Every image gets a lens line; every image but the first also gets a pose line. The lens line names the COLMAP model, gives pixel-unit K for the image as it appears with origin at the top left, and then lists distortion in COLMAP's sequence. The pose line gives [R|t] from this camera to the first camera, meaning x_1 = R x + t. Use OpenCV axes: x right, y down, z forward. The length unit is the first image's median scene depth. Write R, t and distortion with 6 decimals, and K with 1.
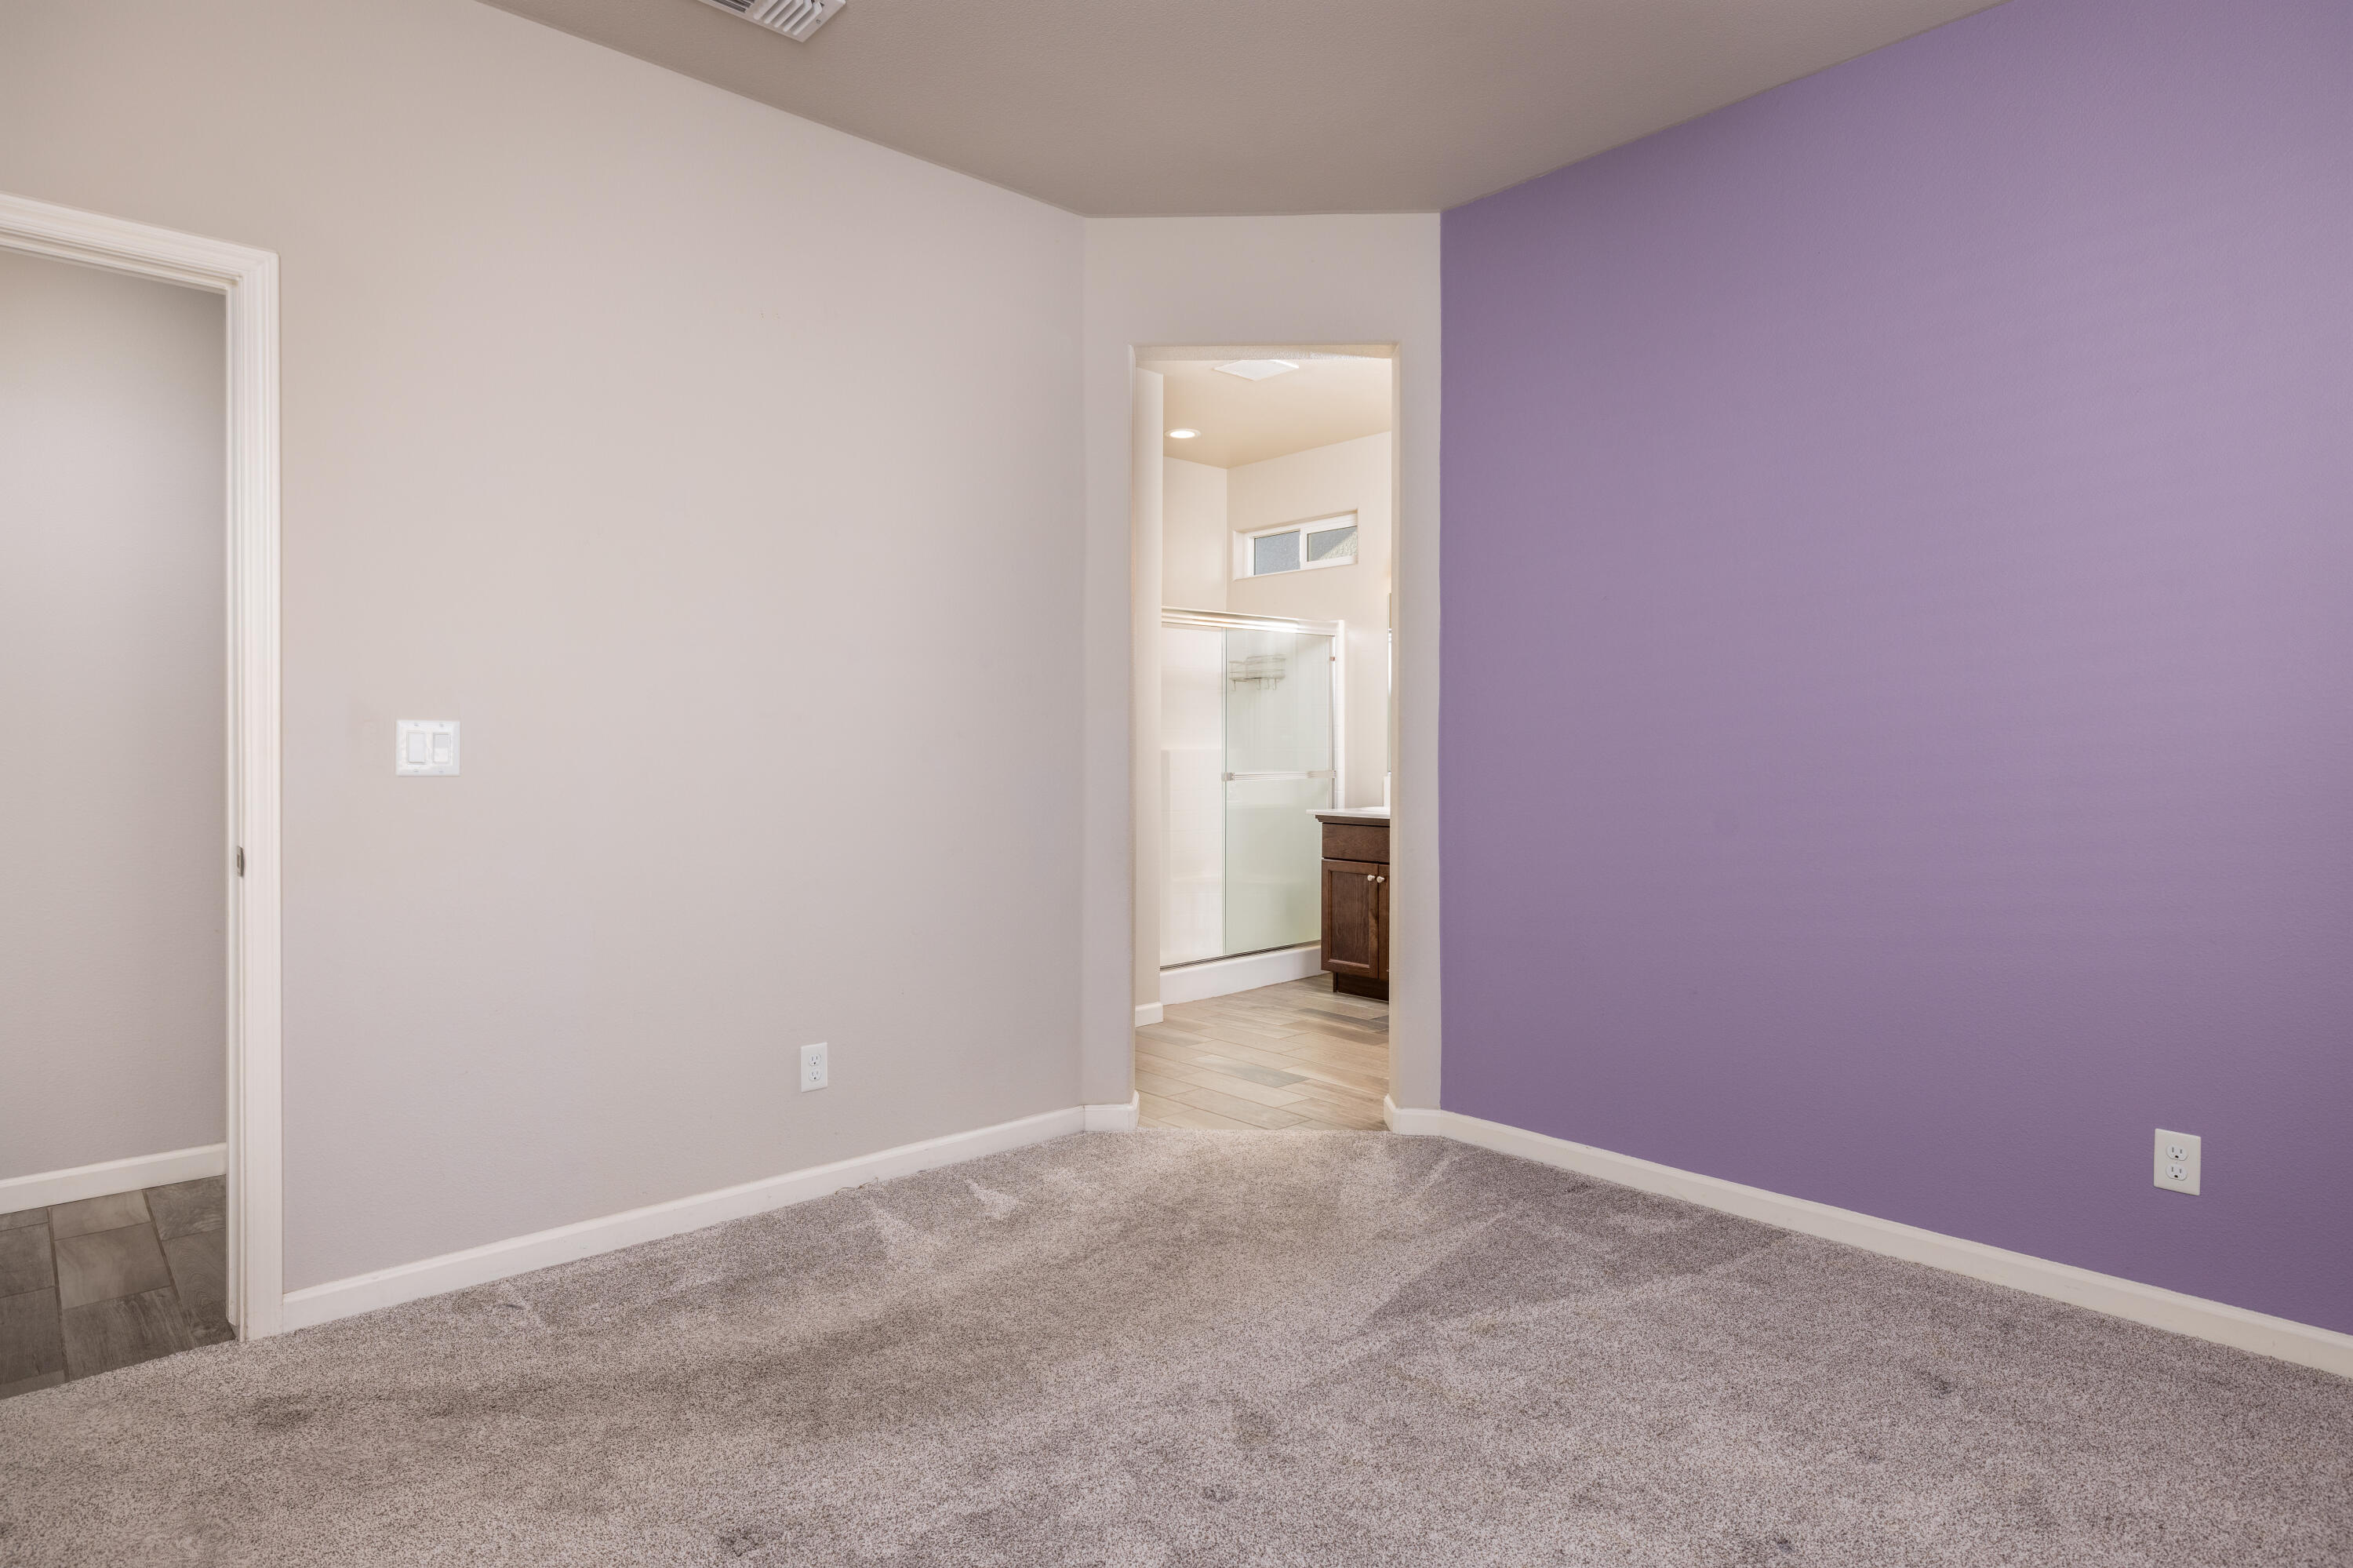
lens RADIAL K [[1278.2, 0, 1176.7], [0, 1278.2, 775.8], [0, 0, 1]] dist [0.006548, -0.003215]
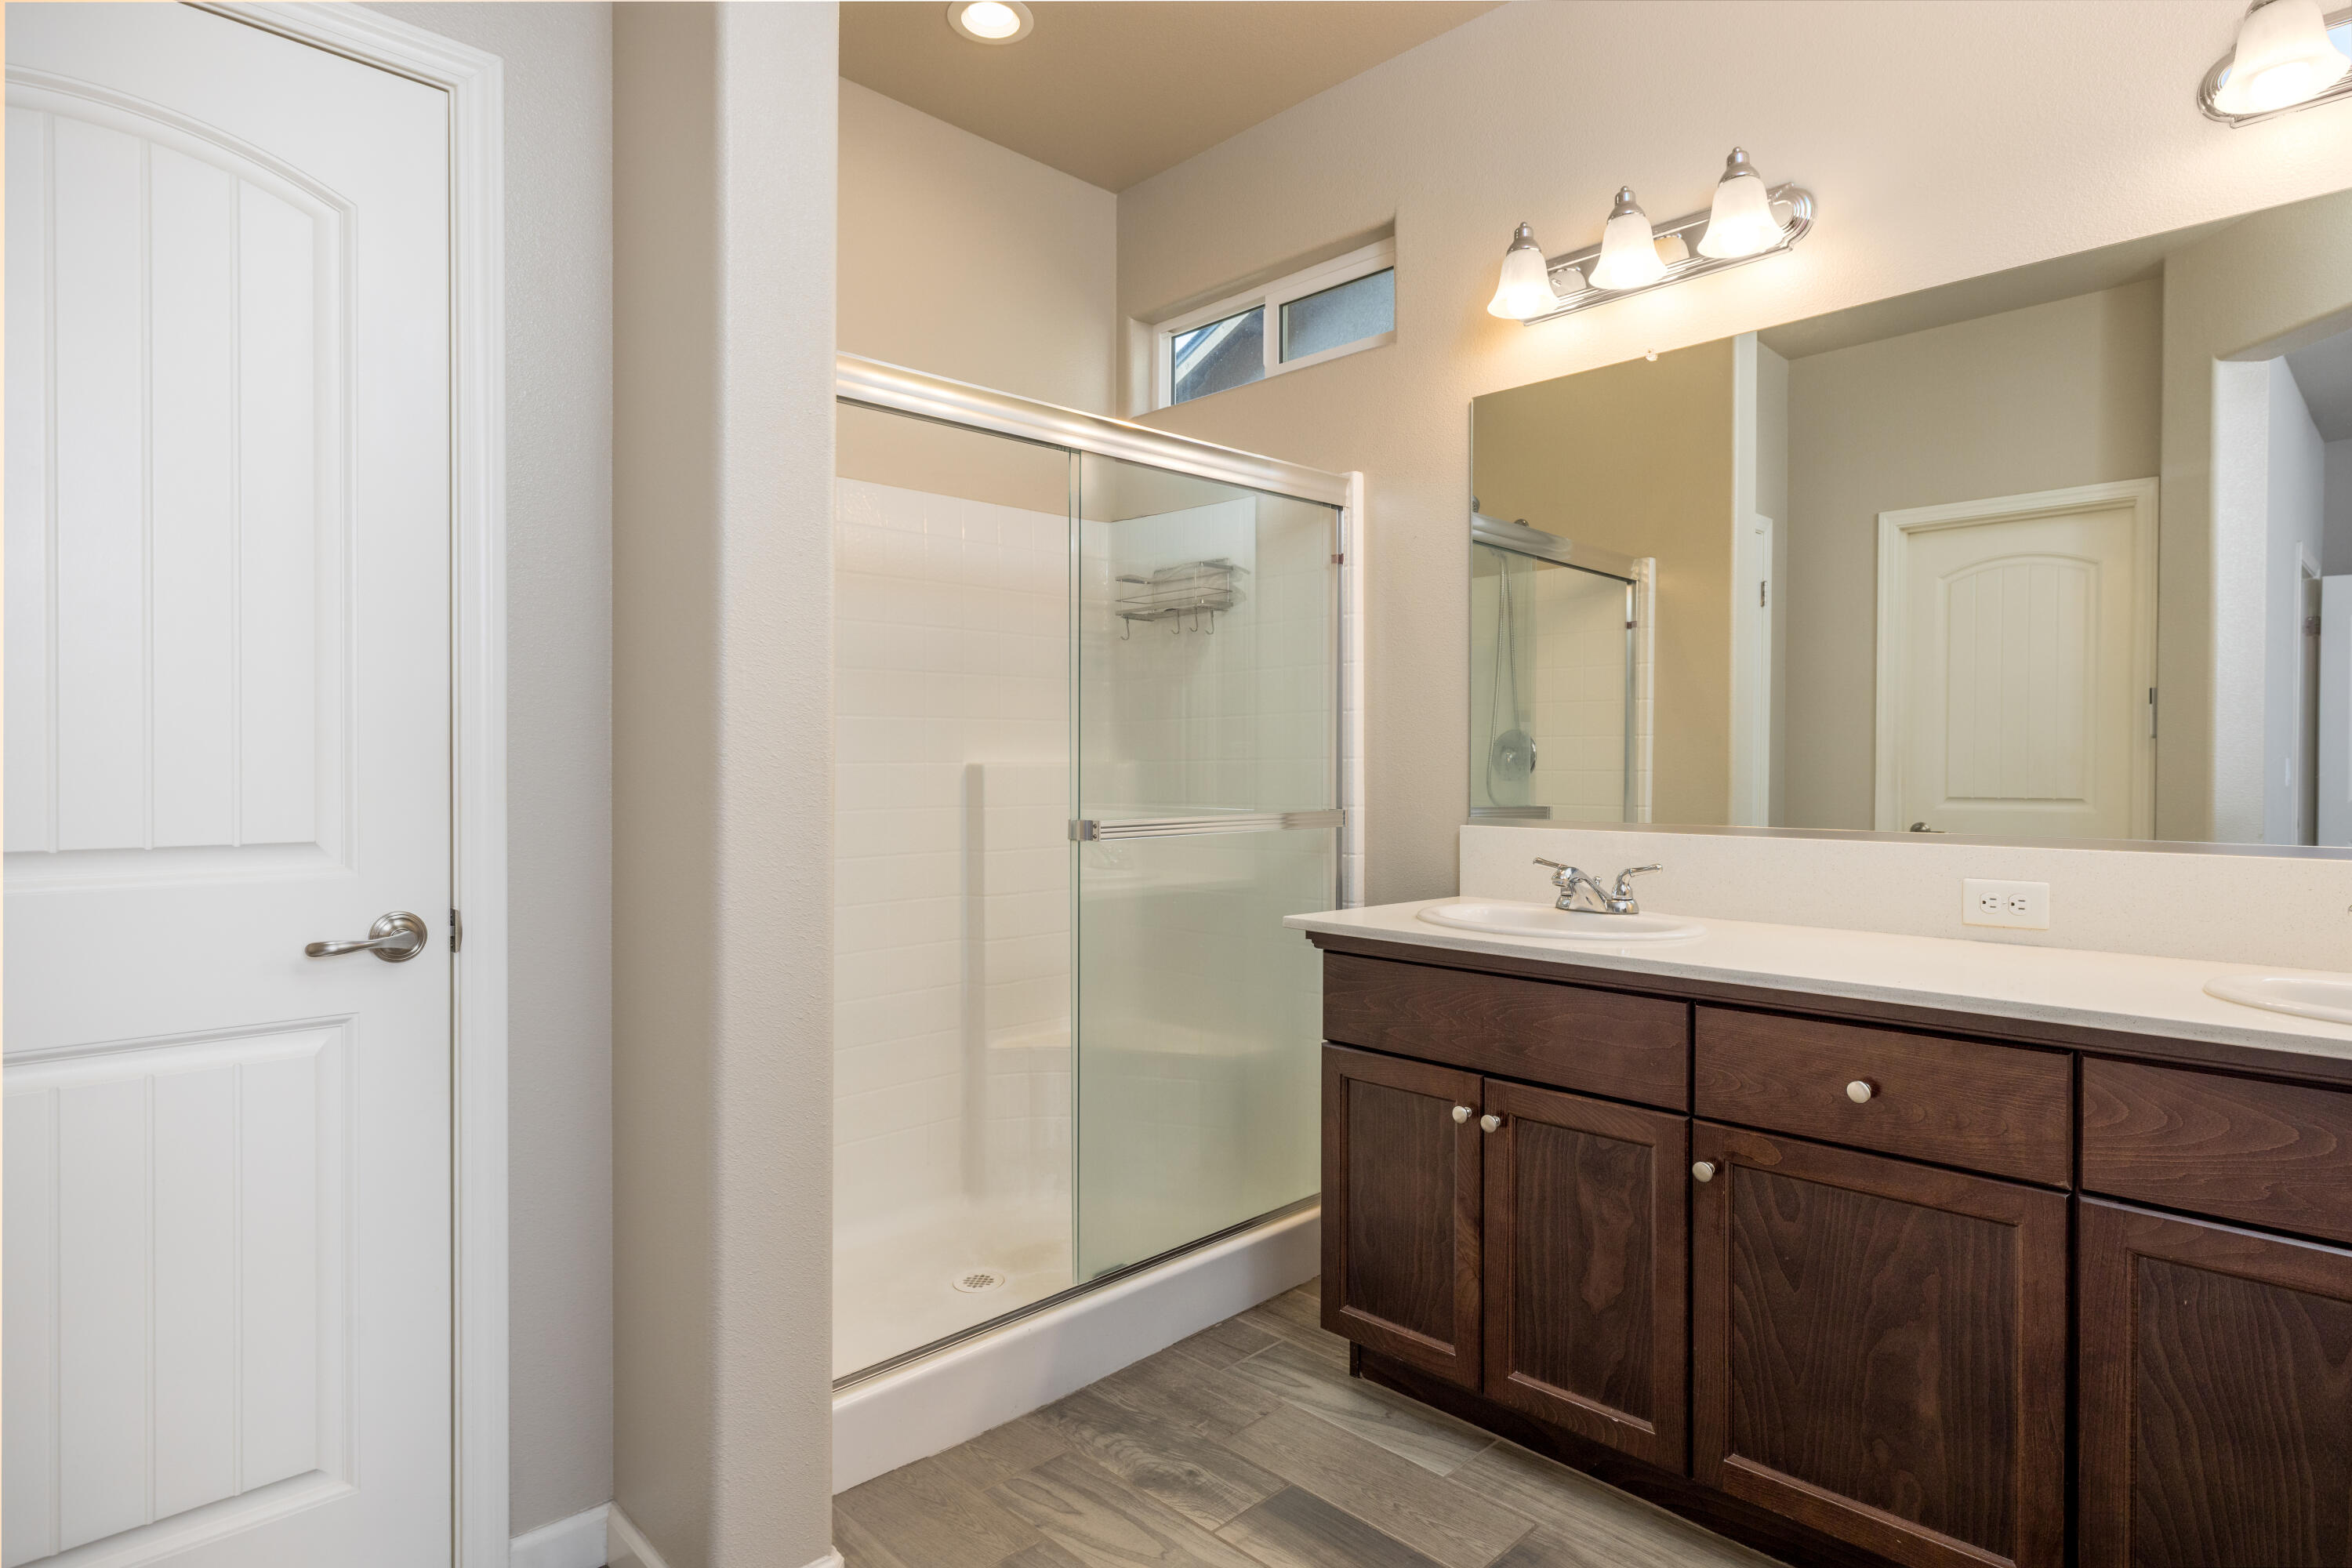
lens RADIAL K [[1277.6, 0, 1158.9], [0, 1277.6, 781.3], [0, 0, 1]] dist [0.006548, -0.003215]
pose [[0.999952, -0.002656, 0.009403, 0.058107], [0.002758, 0.999937, -0.010850, -0.010060], [-0.009373, 0.010876, 0.999897, 0.586652]]
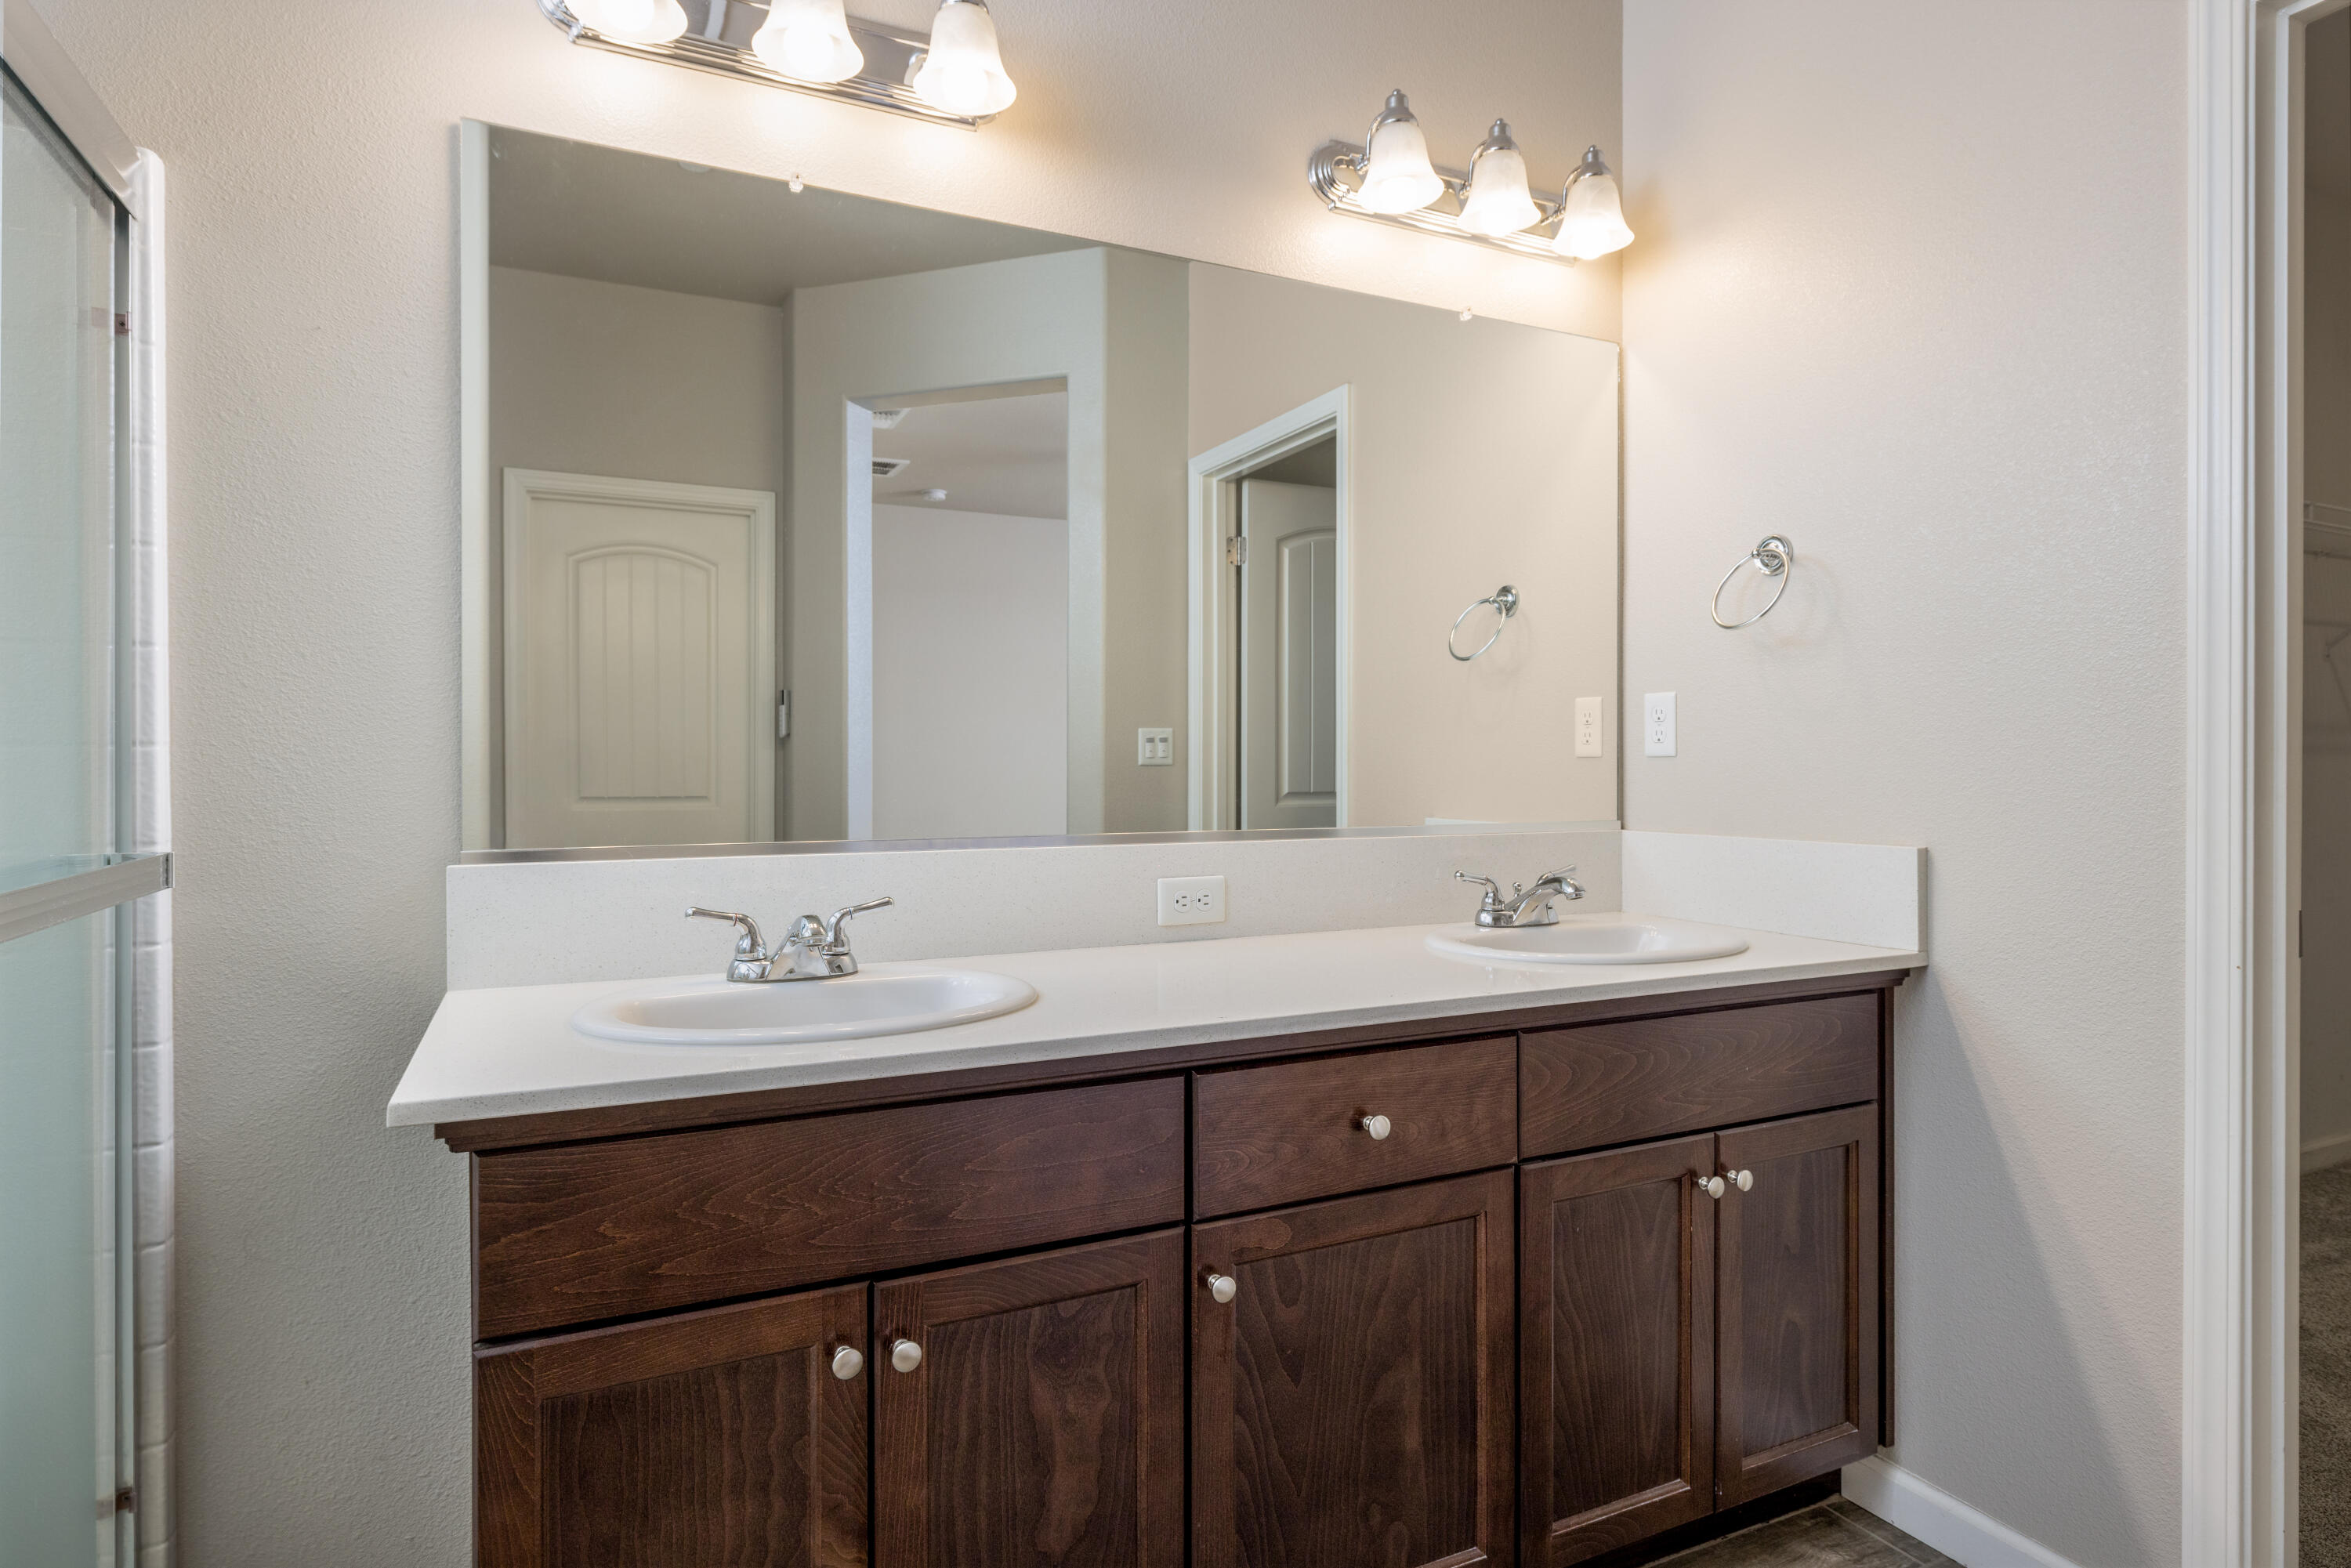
lens RADIAL K [[1277.0, 0, 1177.0], [0, 1277.0, 772.9], [0, 0, 1]] dist [0.006548, -0.003215]
pose [[0.287831, -0.010625, 0.957622, -0.029387], [0.021621, 0.999756, 0.004594, -0.015439], [-0.957437, 0.019382, 0.287990, 0.814452]]
